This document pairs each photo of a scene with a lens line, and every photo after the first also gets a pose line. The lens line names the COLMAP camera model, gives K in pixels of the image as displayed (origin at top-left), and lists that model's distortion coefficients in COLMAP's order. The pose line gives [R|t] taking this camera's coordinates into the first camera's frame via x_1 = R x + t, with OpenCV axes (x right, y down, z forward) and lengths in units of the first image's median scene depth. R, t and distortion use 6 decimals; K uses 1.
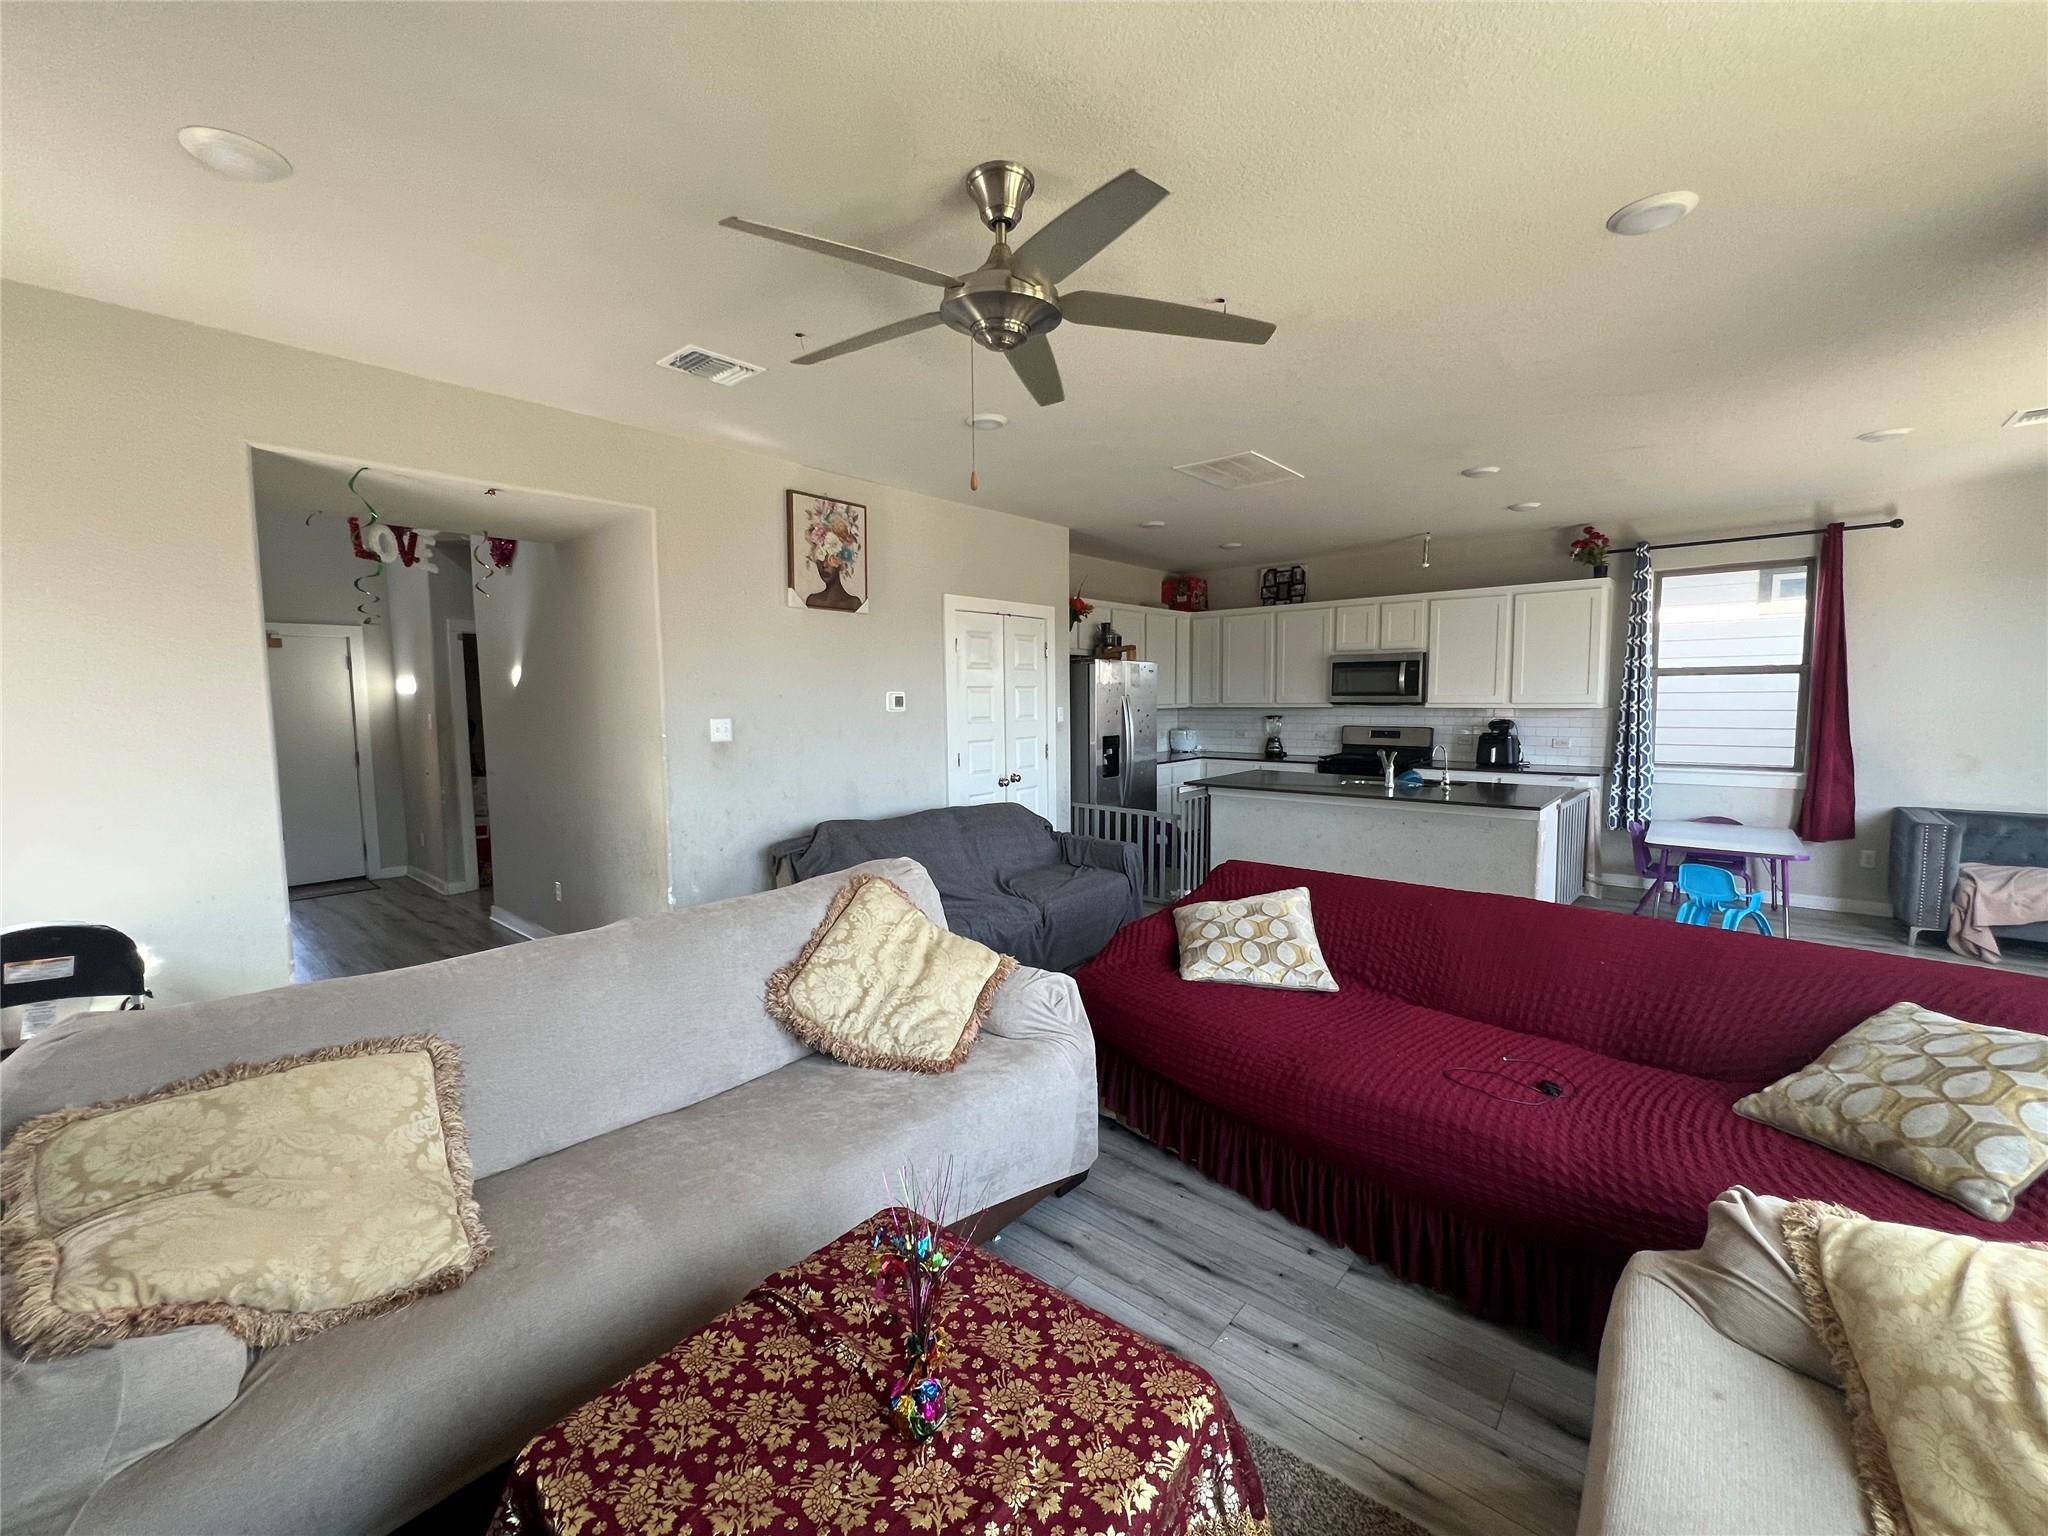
lens RADIAL K [[827.0, 0, 1012.7], [0, 827.0, 761.5], [0, 0, 1]] dist [-0.000052, 0.000008]
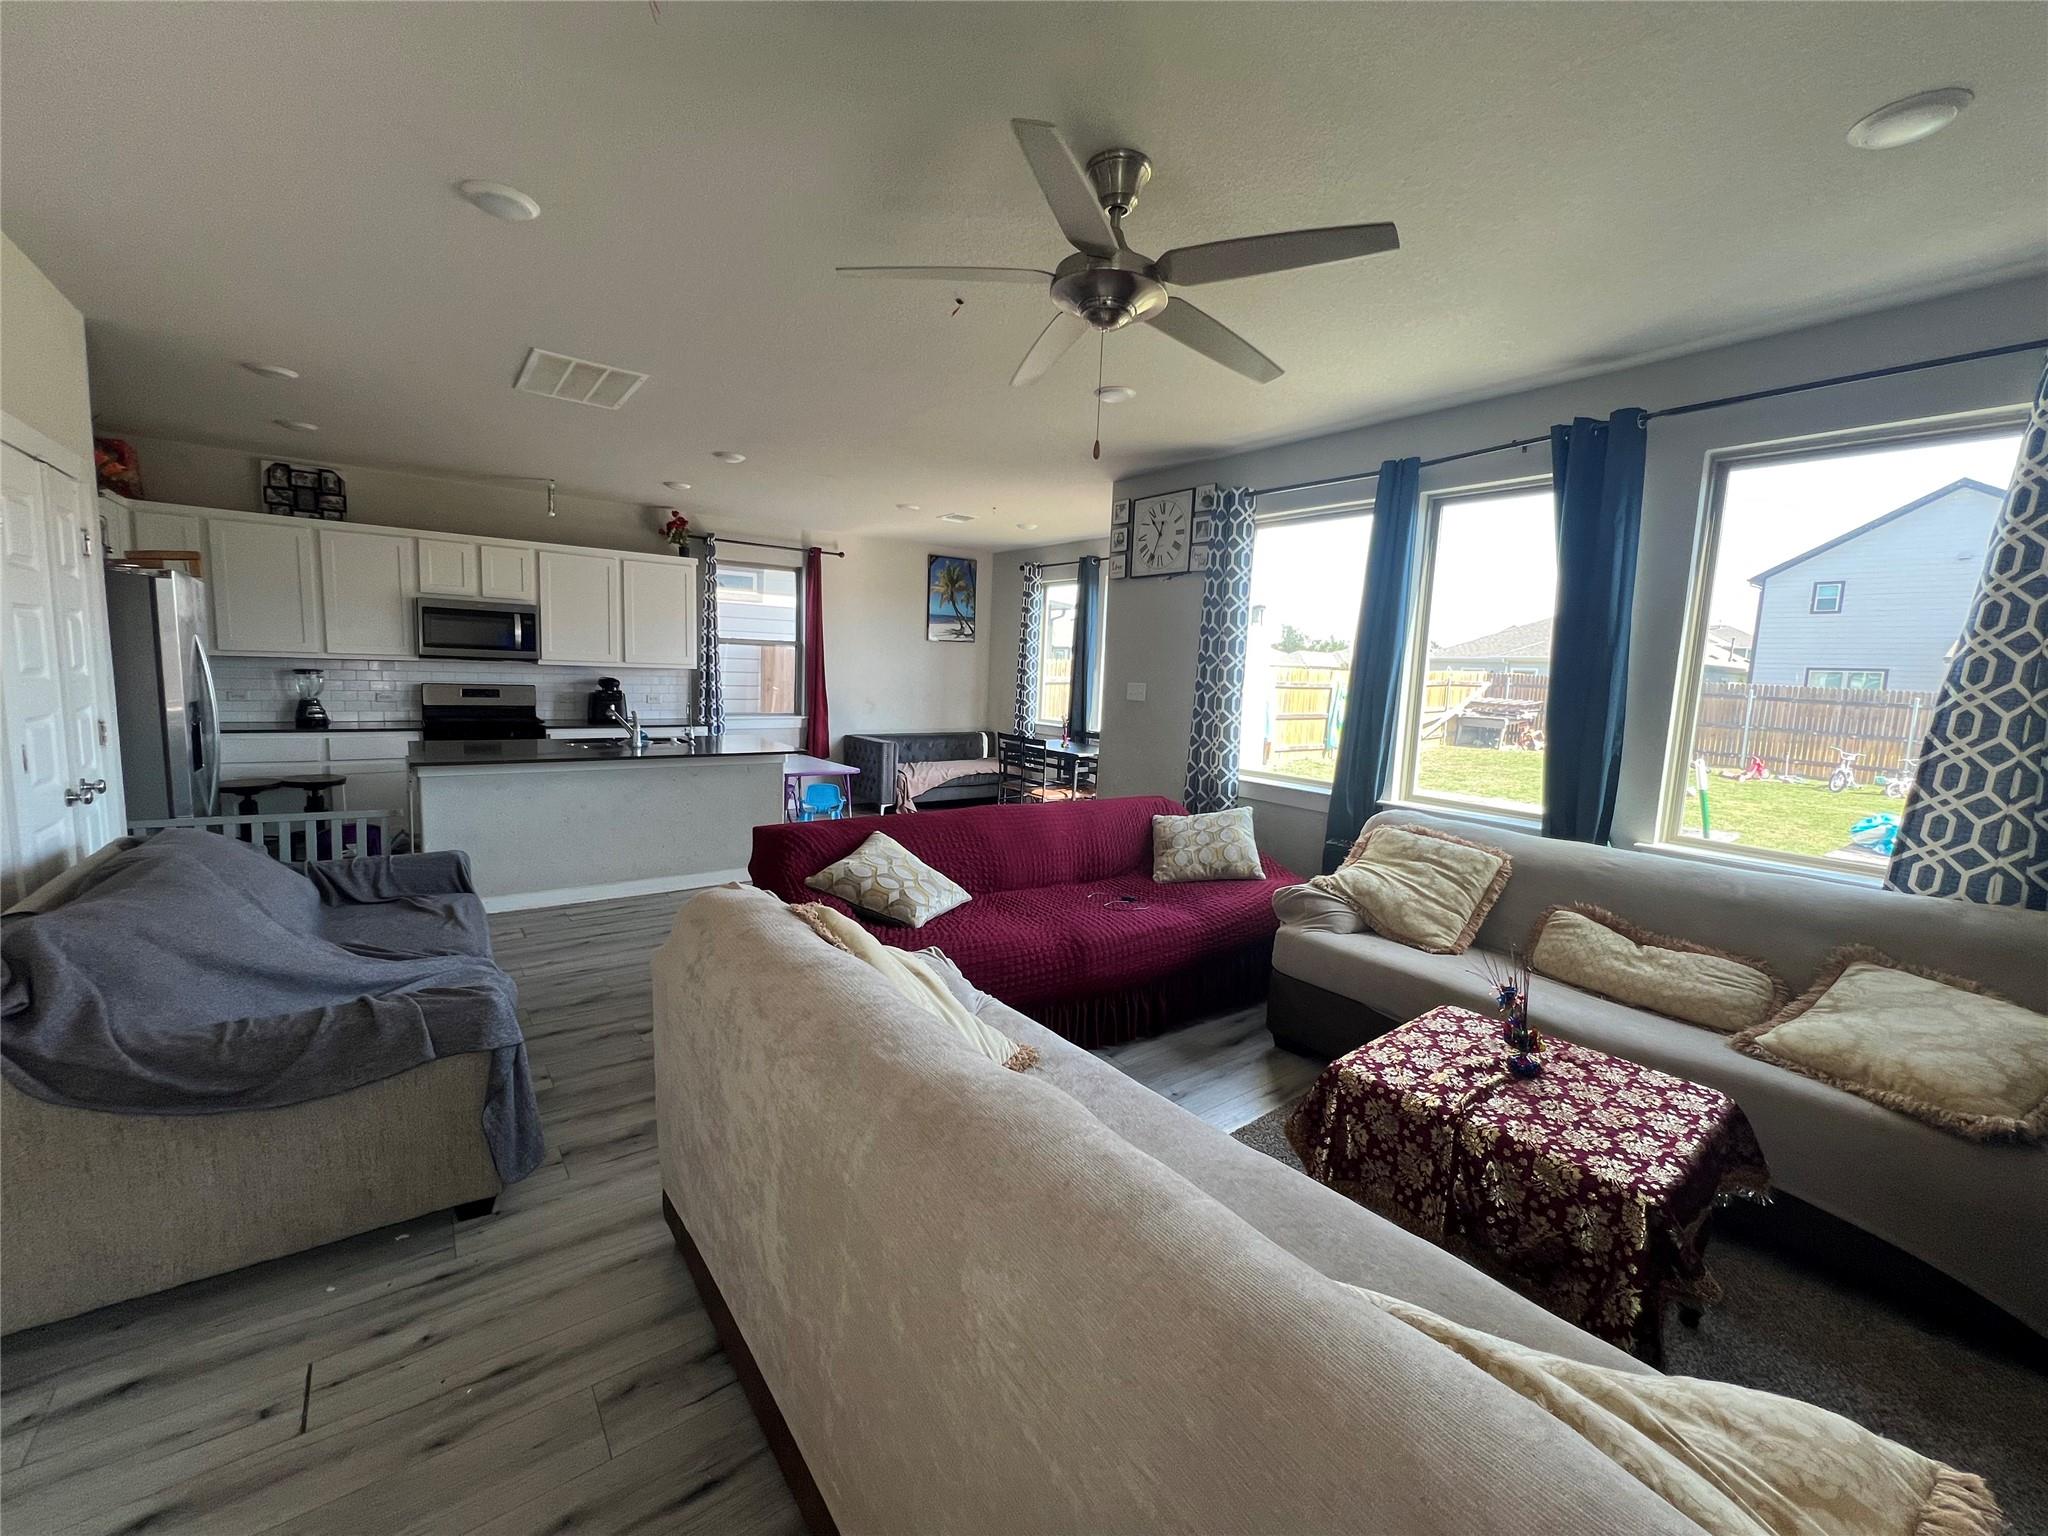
lens RADIAL K [[827.0, 0, 1019.7], [0, 827.0, 765.8], [0, 0, 1]] dist [-0.000052, 0.000008]
pose [[0.198050, -0.099097, 0.975170, -0.370195], [0.038470, 0.994896, 0.093289, -0.018779], [-0.979437, 0.019039, 0.200851, 0.305962]]
